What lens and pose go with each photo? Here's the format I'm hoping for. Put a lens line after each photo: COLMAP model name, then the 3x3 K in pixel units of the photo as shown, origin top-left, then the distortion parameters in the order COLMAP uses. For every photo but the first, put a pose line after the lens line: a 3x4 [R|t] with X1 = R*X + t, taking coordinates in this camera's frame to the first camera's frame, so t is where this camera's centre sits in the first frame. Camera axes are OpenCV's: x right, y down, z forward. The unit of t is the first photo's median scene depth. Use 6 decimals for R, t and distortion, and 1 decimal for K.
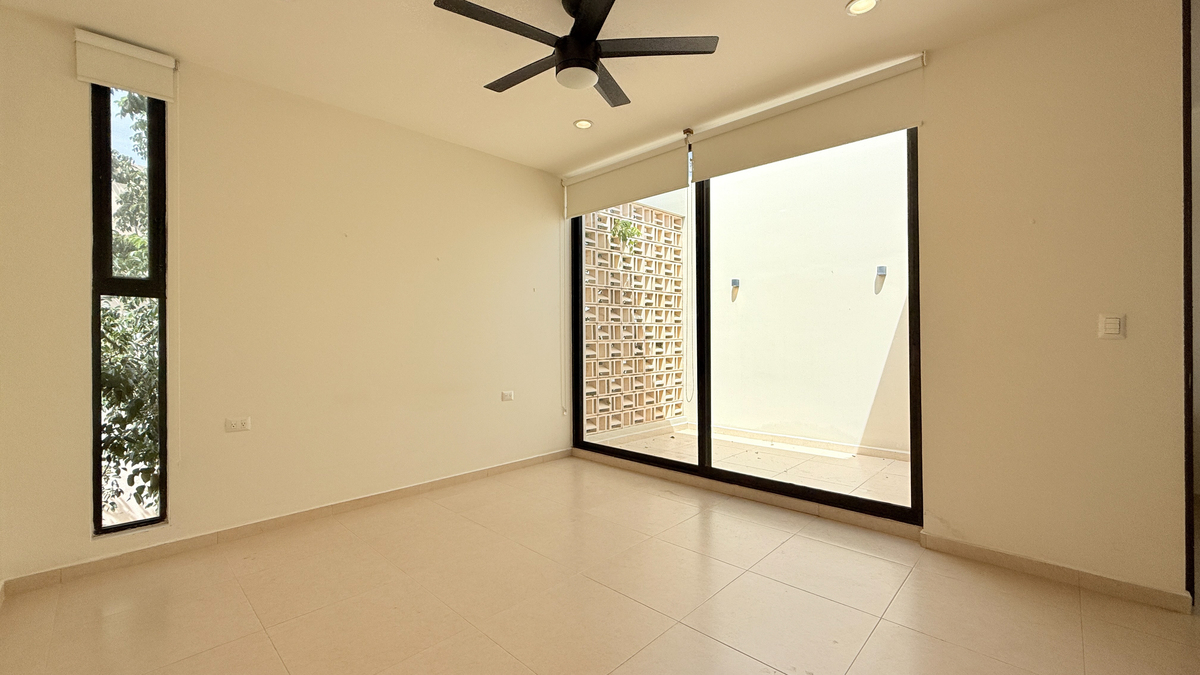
lens RADIAL K [[479.1, 0, 596.0], [0, 479.1, 336.6], [0, 0, 1]] dist [-0.003375, 0.000899]
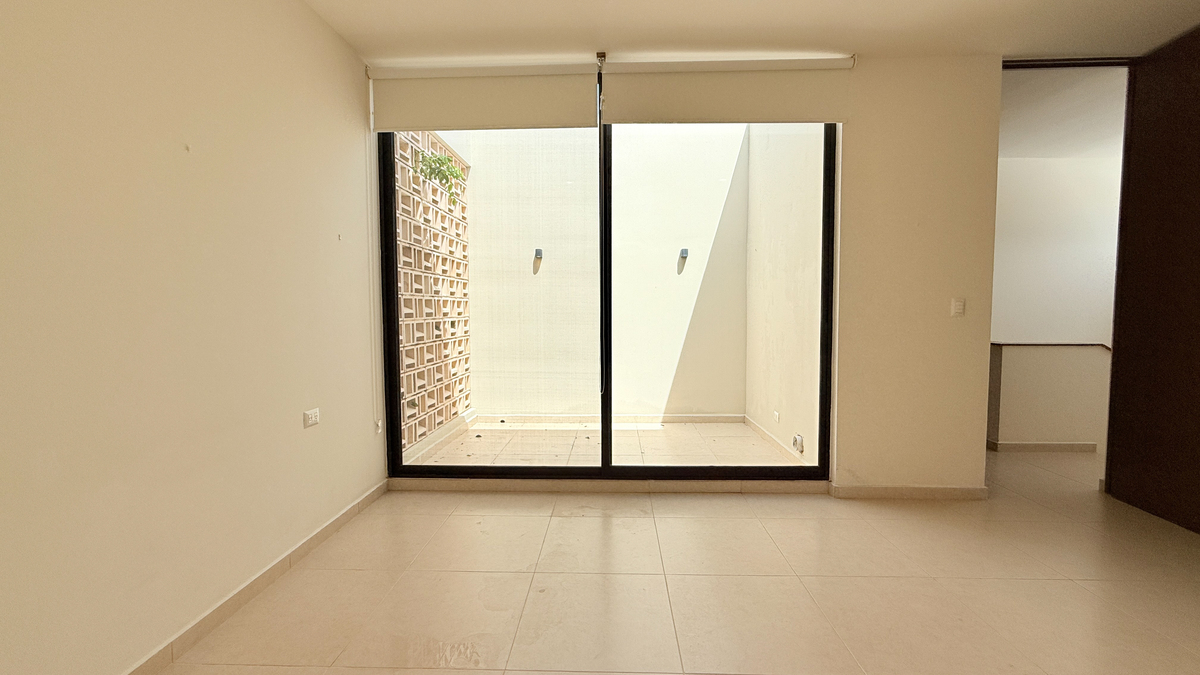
lens RADIAL K [[479.1, 0, 598.0], [0, 479.1, 336.4], [0, 0, 1]] dist [-0.003375, 0.000899]
pose [[0.737266, -0.033463, 0.674773, -0.289873], [-0.000984, 0.998718, 0.050604, -0.003307], [-0.675602, -0.037973, 0.736288, 0.320181]]
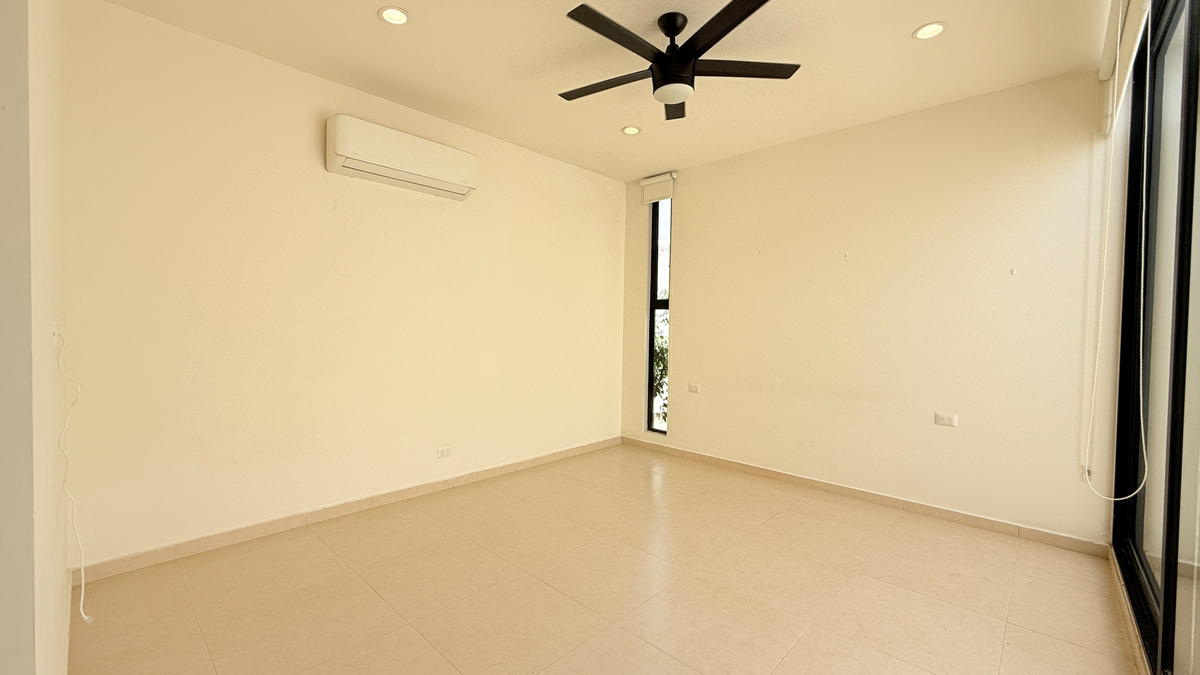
lens RADIAL K [[479.1, 0, 597.4], [0, 479.1, 336.4], [0, 0, 1]] dist [-0.003375, 0.000899]
pose [[0.018572, 0.027193, -0.999458, 0.506913], [-0.022102, 0.999397, 0.026781, -0.013152], [0.999583, 0.021593, 0.019162, 0.401162]]
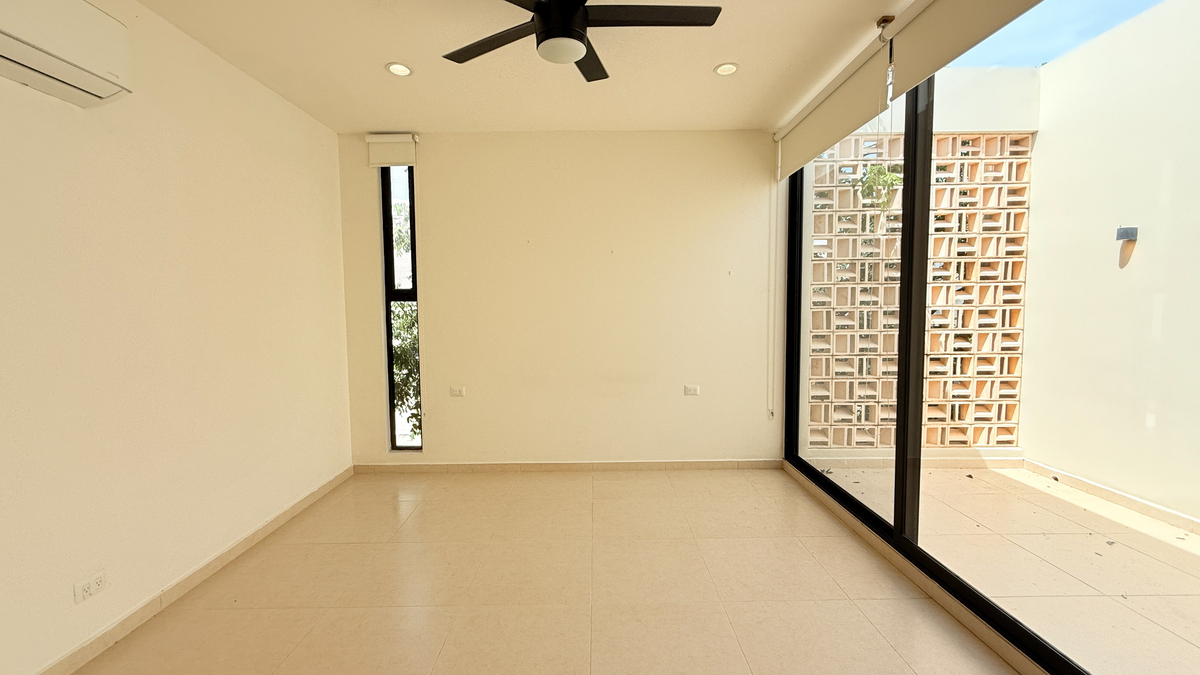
lens RADIAL K [[479.1, 0, 595.2], [0, 479.1, 336.6], [0, 0, 1]] dist [-0.003375, 0.000899]
pose [[0.703314, 0.042530, -0.709605, 0.313150], [0.005169, 0.997876, 0.064930, -0.038555], [0.710860, -0.049334, 0.701601, 0.198580]]
